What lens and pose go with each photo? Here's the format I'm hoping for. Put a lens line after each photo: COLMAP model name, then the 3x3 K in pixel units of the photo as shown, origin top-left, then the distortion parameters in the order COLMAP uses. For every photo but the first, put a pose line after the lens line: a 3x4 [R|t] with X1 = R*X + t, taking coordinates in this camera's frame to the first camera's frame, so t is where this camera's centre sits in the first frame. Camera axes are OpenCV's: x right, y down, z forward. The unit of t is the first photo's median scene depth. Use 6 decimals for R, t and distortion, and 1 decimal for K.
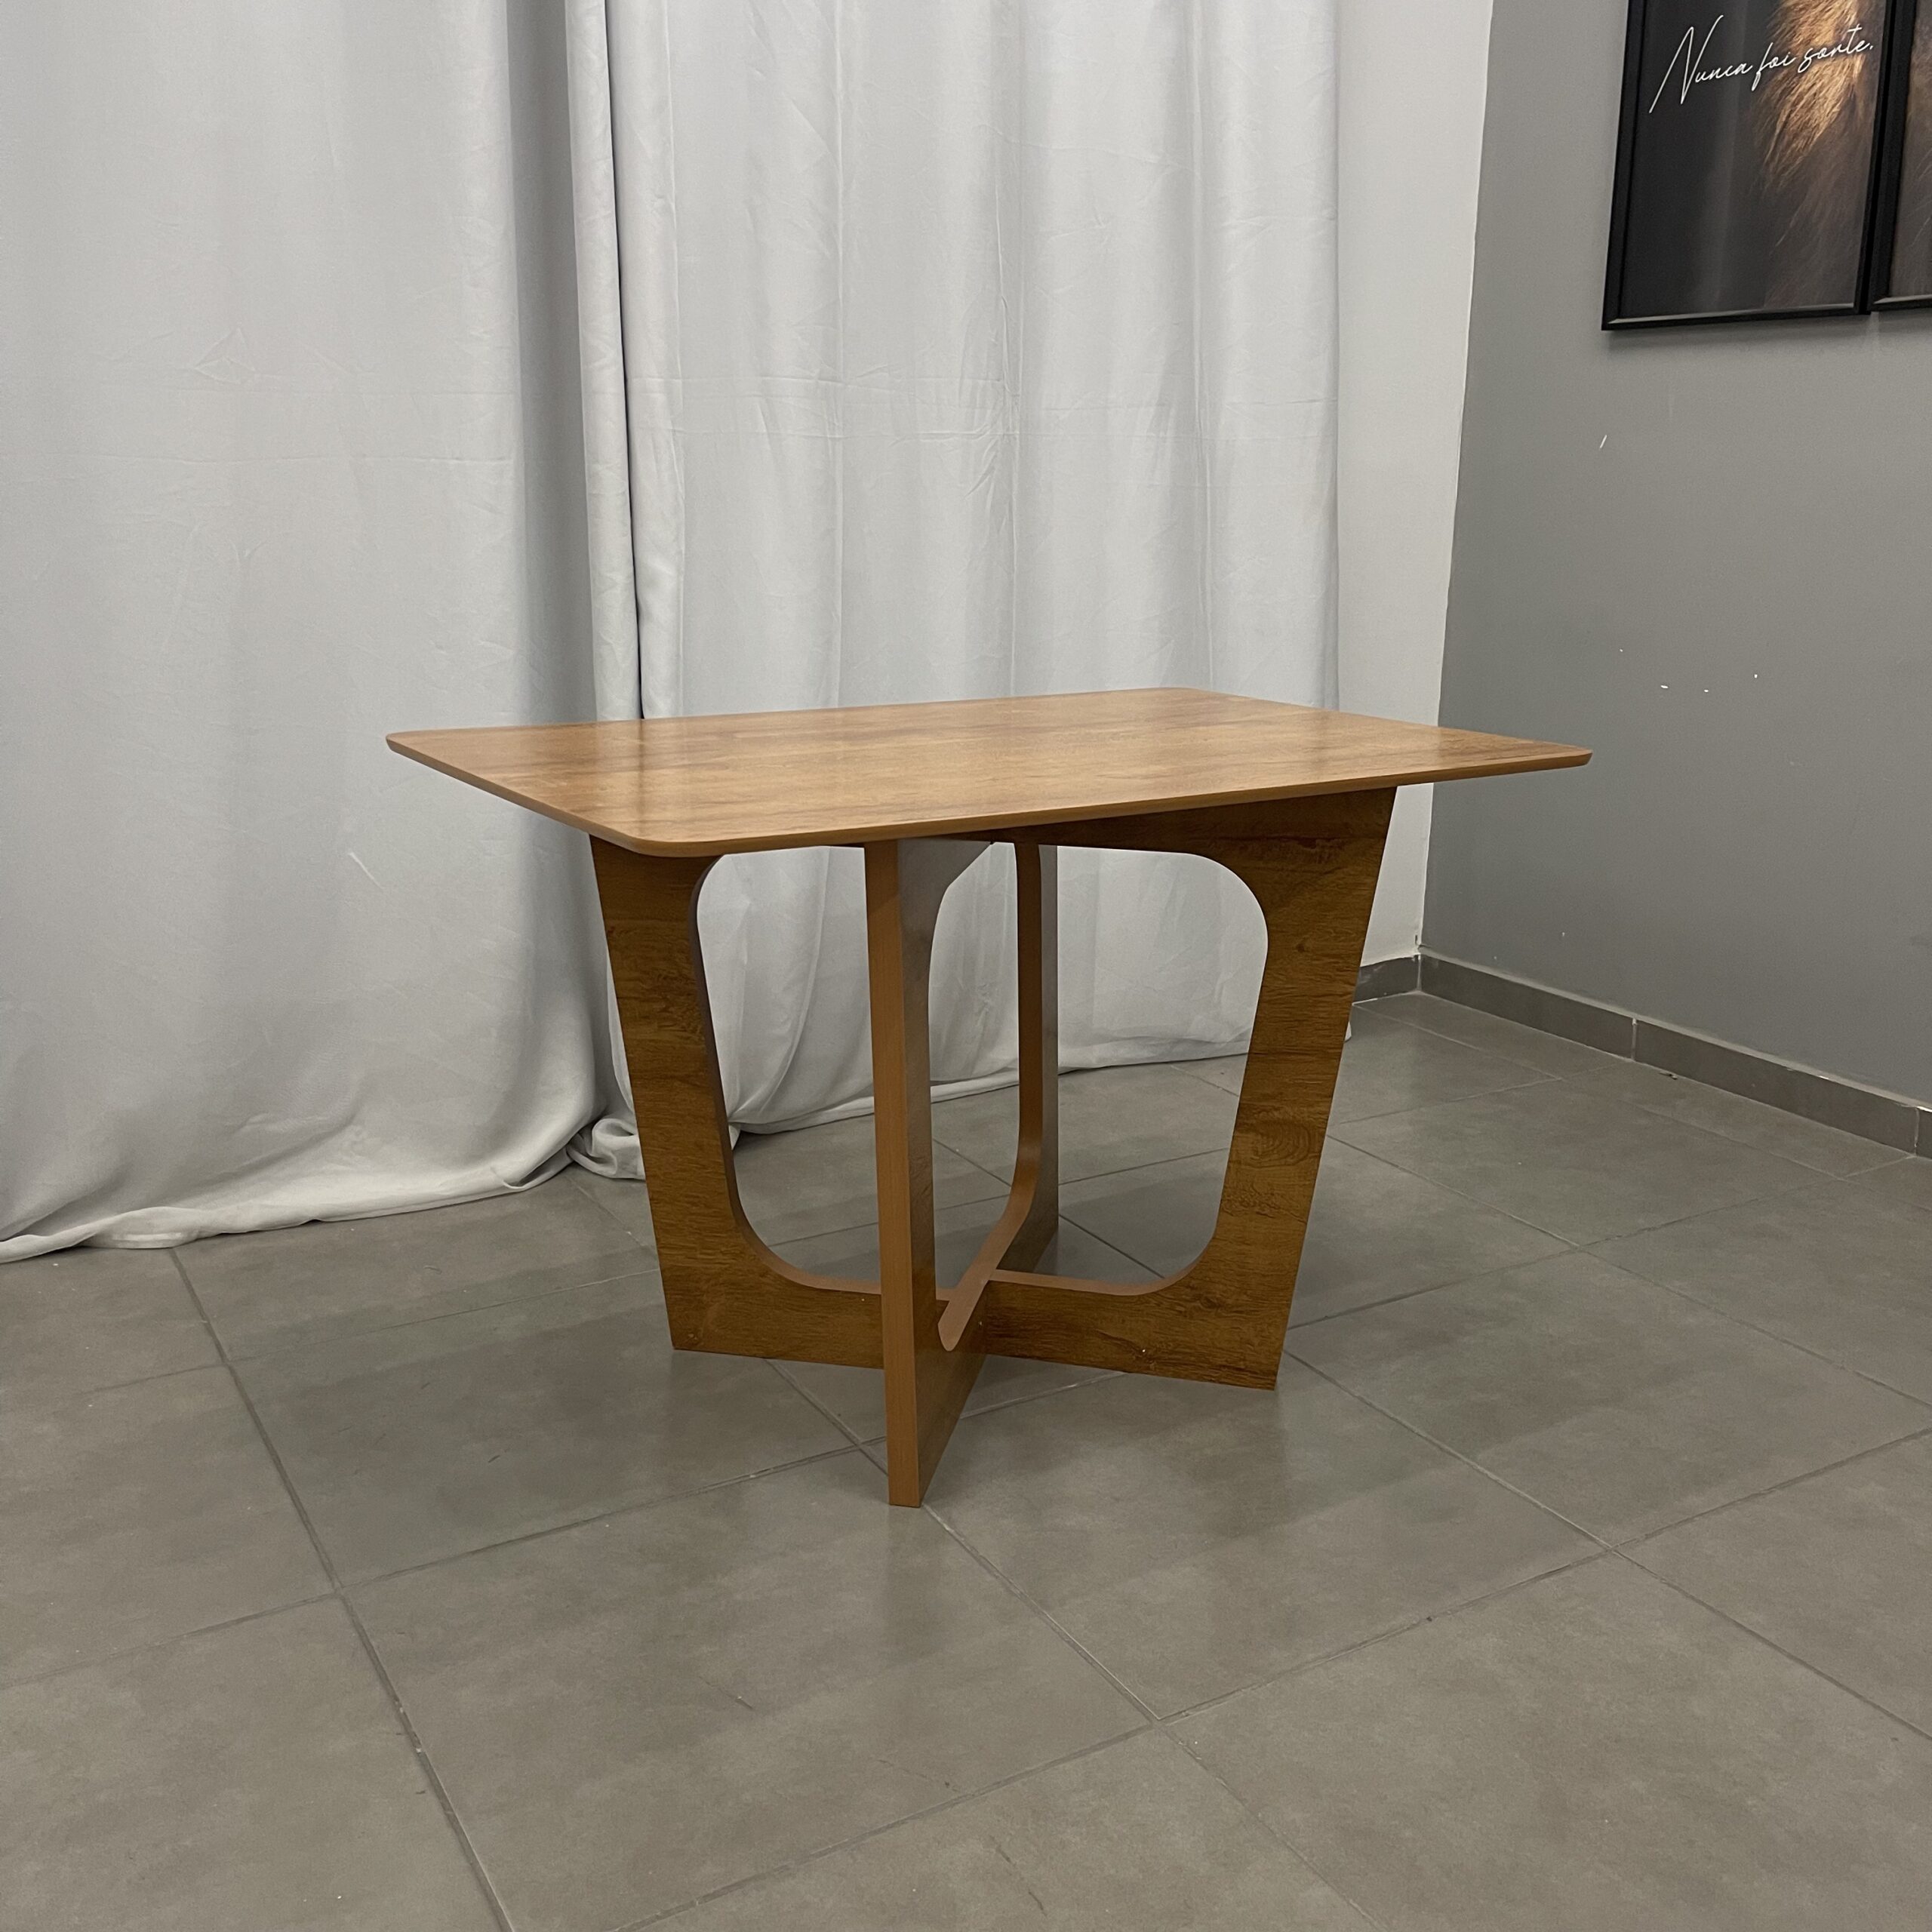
lens RADIAL K [[1969.5, 0, 976.0], [0, 1969.5, 953.2], [0, 0, 1]] dist [0.026337, 0.000000]
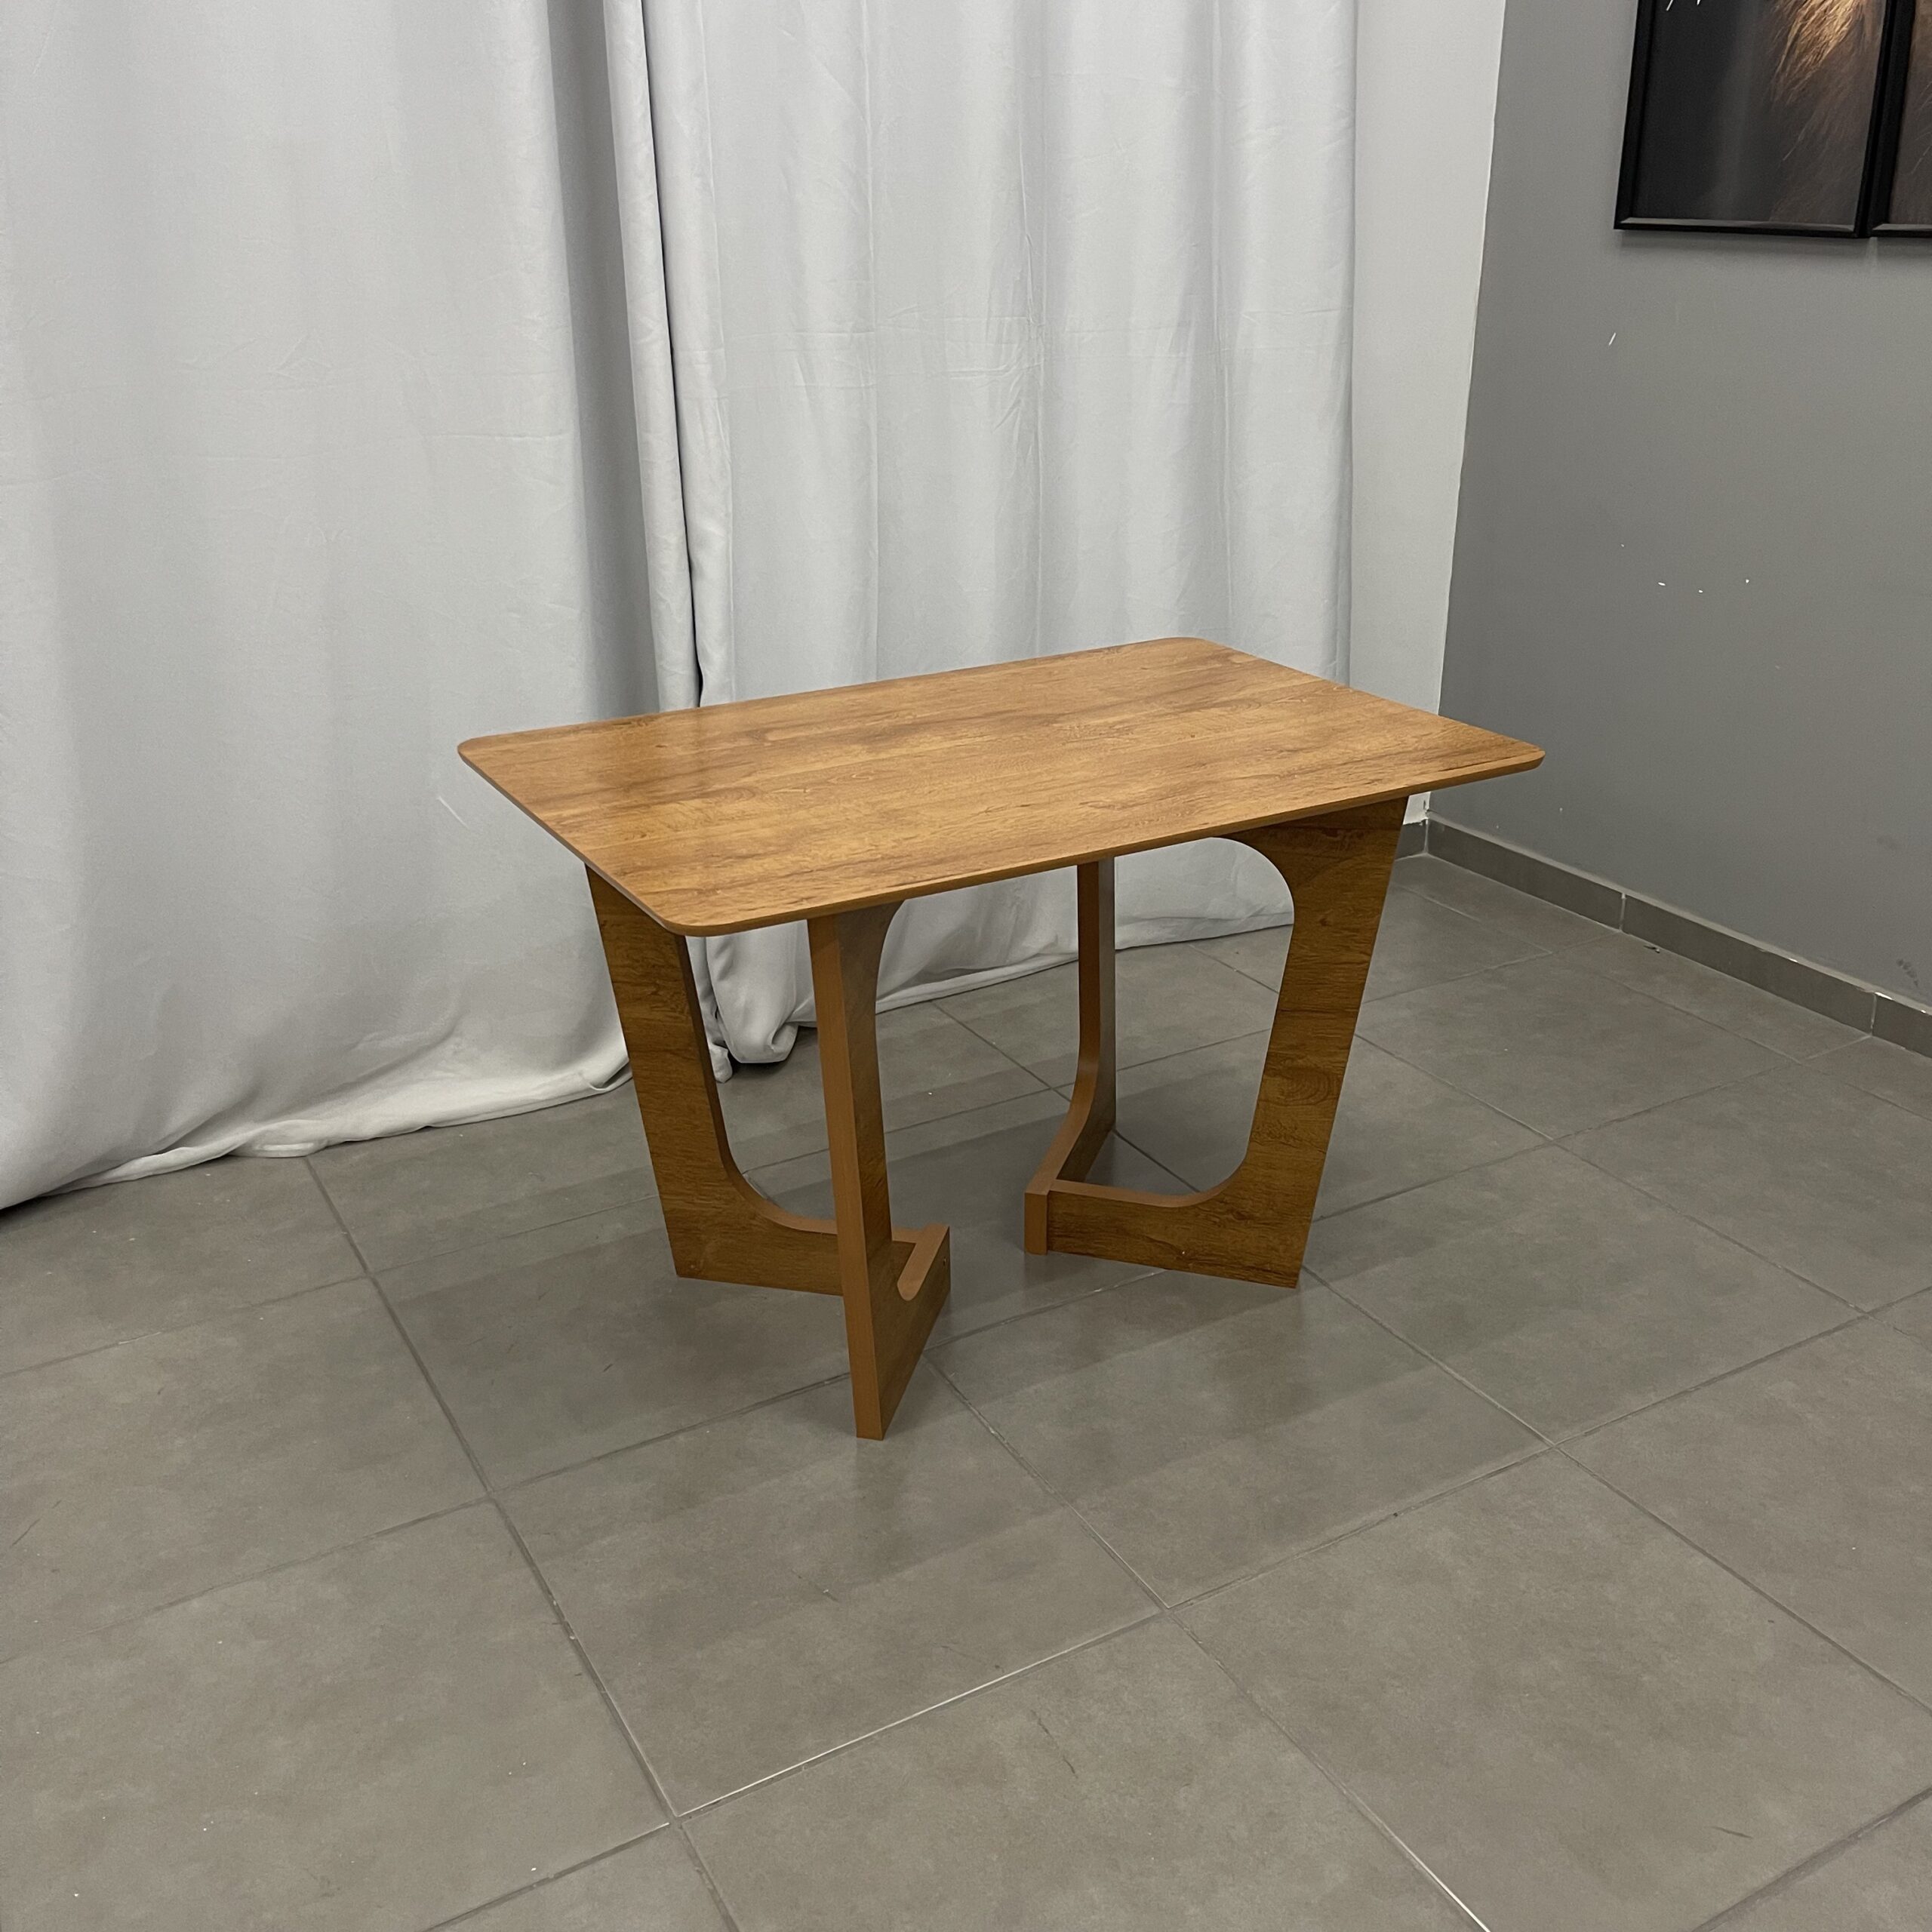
lens RADIAL K [[1969.5, 0, 961.8], [0, 1969.5, 977.7], [0, 0, 1]] dist [0.026337, 0.000000]
pose [[0.999621, -0.013032, -0.024237, -0.000547], [0.016585, 0.988134, 0.152693, -0.114799], [0.021960, -0.153038, 0.987976, -0.093945]]
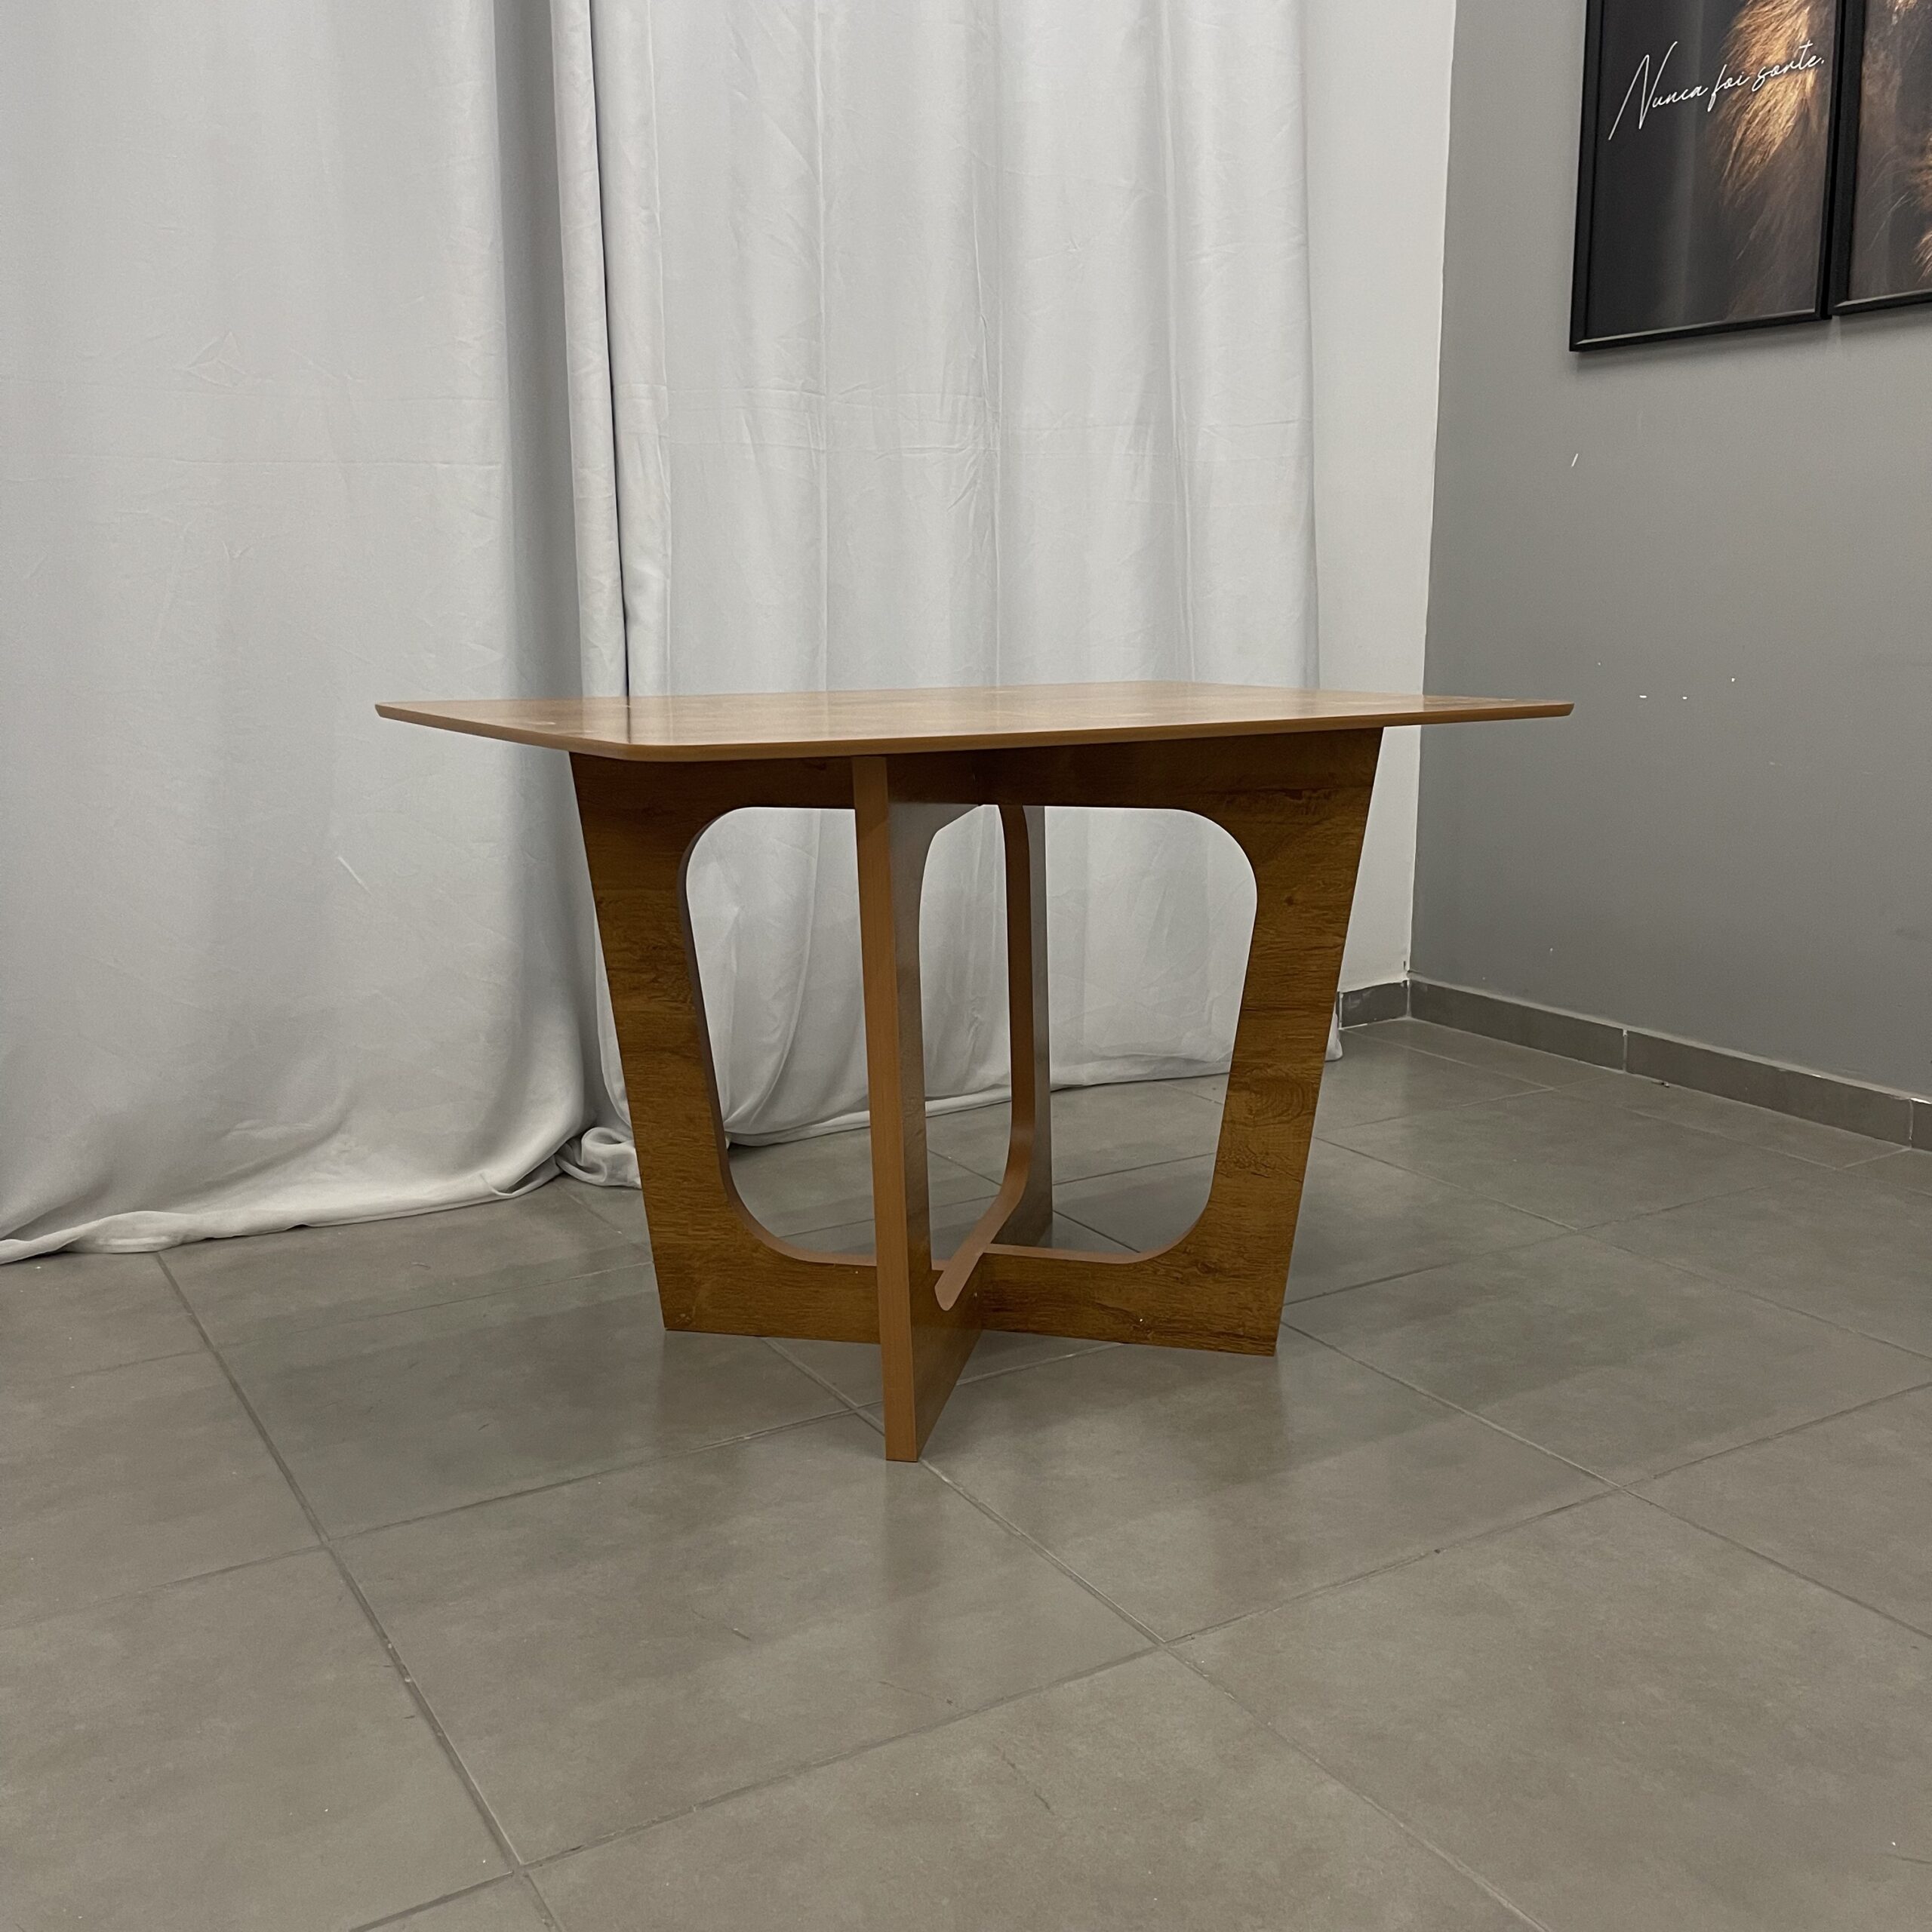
lens RADIAL K [[1969.5, 0, 972.6], [0, 1969.5, 962.5], [0, 0, 1]] dist [0.026337, 0.000000]
pose [[0.999876, -0.014862, 0.005155, -0.001565], [0.015132, 0.998253, -0.057120, 0.064494], [-0.004297, 0.057190, 0.998354, 0.002351]]
